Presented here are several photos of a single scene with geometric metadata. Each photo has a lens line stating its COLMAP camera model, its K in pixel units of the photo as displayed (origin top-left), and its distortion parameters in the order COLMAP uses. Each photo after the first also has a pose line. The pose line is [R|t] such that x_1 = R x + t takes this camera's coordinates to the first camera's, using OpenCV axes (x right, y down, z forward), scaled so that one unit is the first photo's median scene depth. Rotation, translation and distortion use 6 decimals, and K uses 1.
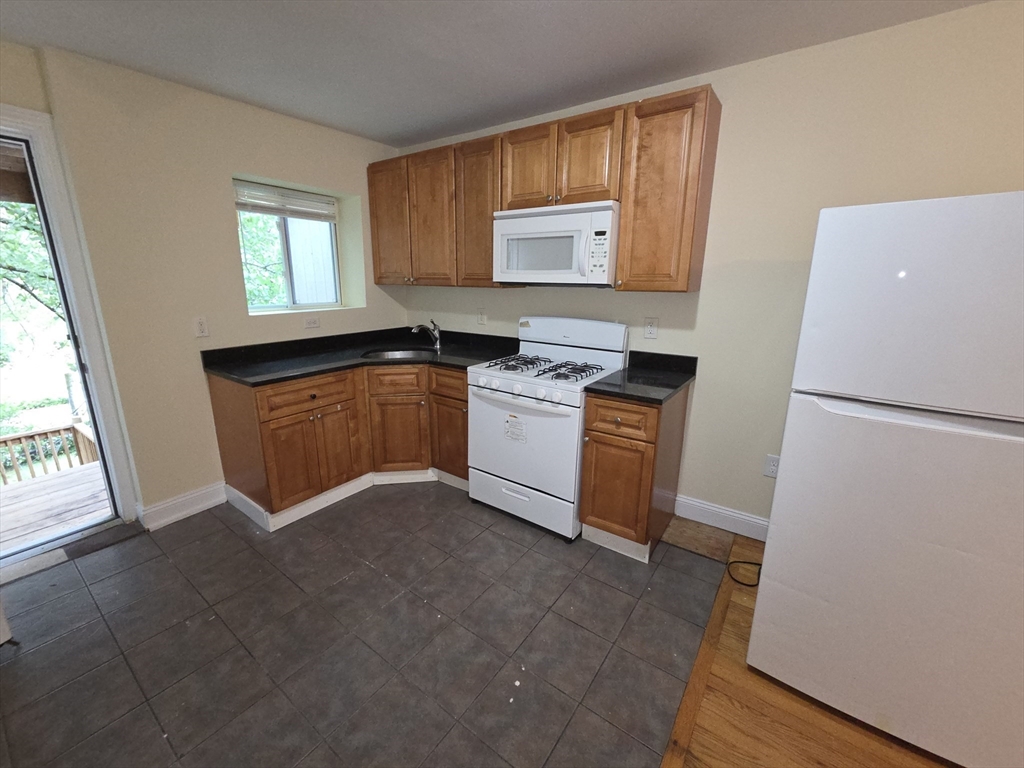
lens RADIAL K [[421.4, 0, 510.4], [0, 421.4, 379.8], [0, 0, 1]] dist [0.010689, -0.000149]
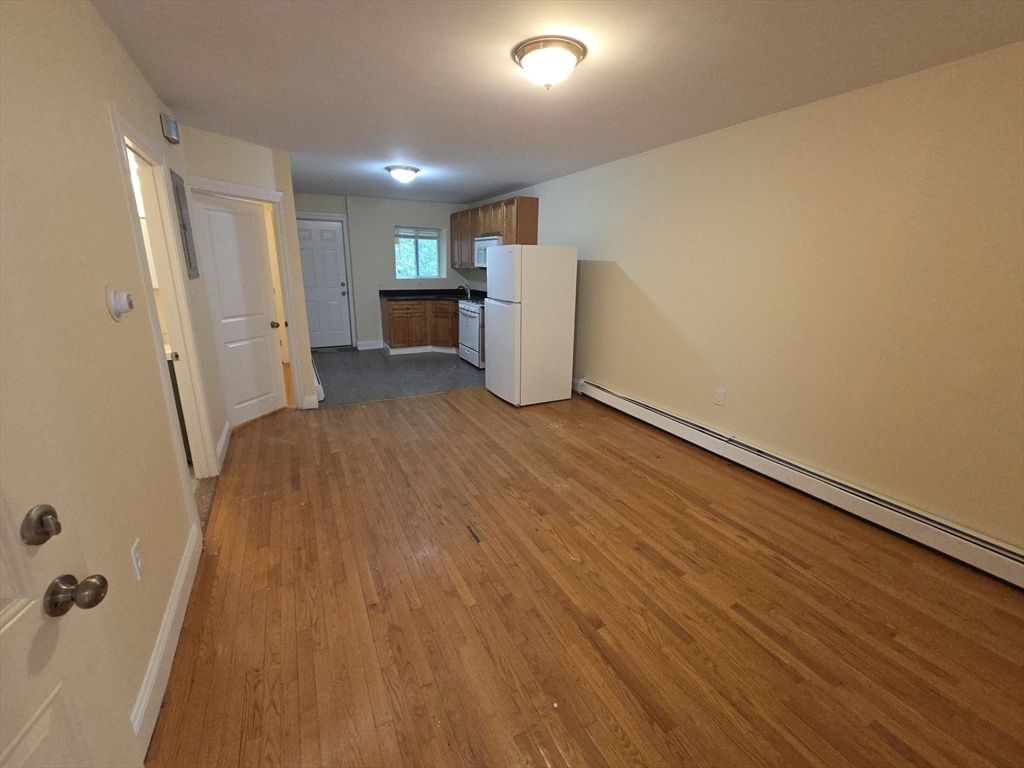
lens RADIAL K [[421.4, 0, 516.8], [0, 421.4, 382.9], [0, 0, 1]] dist [0.010689, -0.000149]
pose [[0.895057, 0.132406, -0.425842, 1.258145], [-0.121145, 0.991189, 0.053558, 0.261681], [0.429181, 0.003651, 0.903211, -1.048380]]
